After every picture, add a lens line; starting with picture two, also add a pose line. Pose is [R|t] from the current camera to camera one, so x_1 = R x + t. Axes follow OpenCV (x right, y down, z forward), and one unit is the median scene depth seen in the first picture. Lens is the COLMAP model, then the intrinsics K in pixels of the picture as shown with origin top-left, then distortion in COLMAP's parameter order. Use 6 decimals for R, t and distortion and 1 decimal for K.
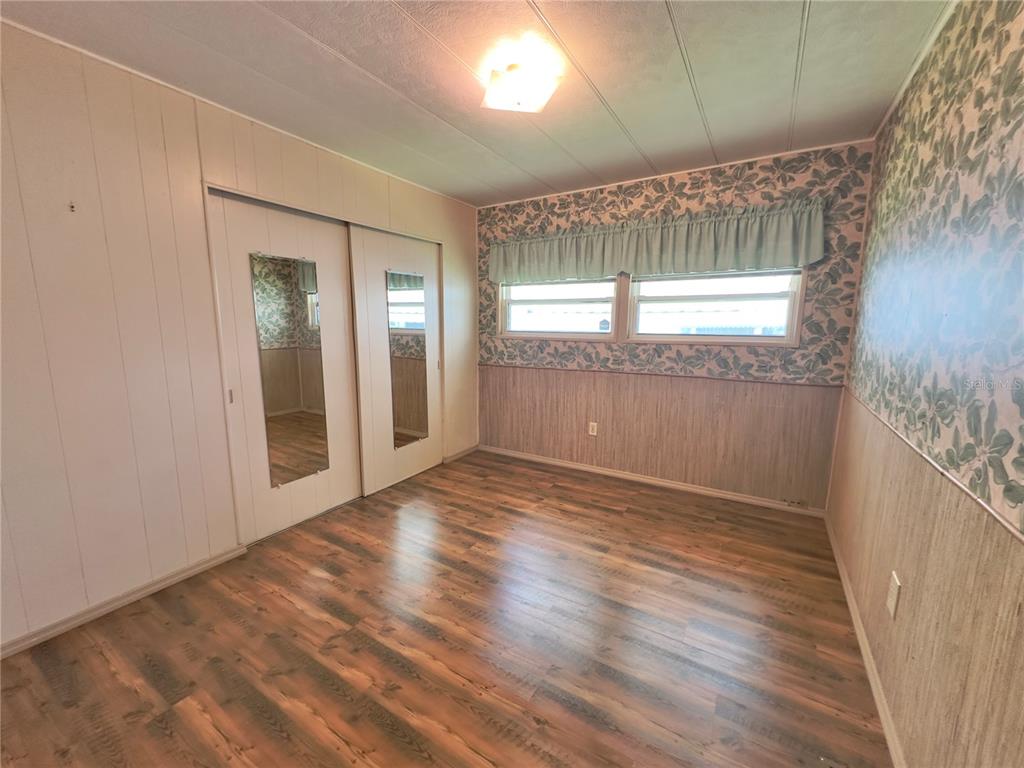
lens RADIAL K [[409.2, 0, 512.0], [0, 409.2, 384.0], [0, 0, 1]] dist [-0.000452, 0.000175]
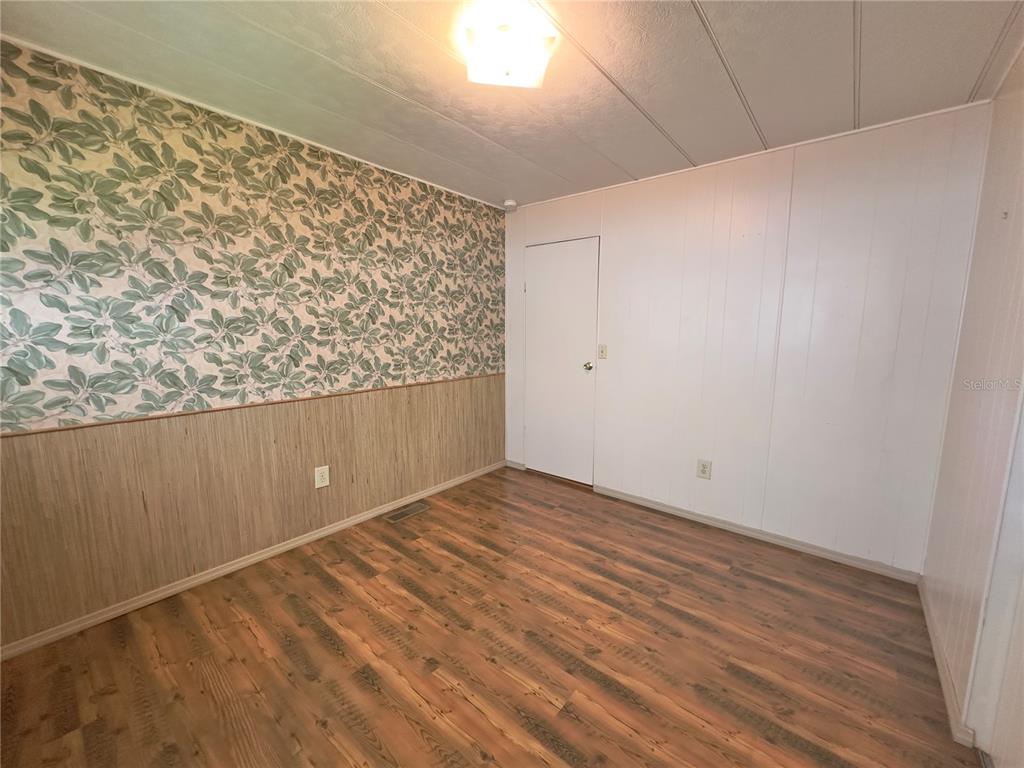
lens RADIAL K [[409.2, 0, 512.0], [0, 409.2, 384.0], [0, 0, 1]] dist [-0.000452, 0.000175]
pose [[-0.989824, -0.029849, 0.139128, -0.122240], [0.010925, 0.958923, 0.283456, -0.303720], [-0.141874, 0.282091, -0.948839, 1.887239]]
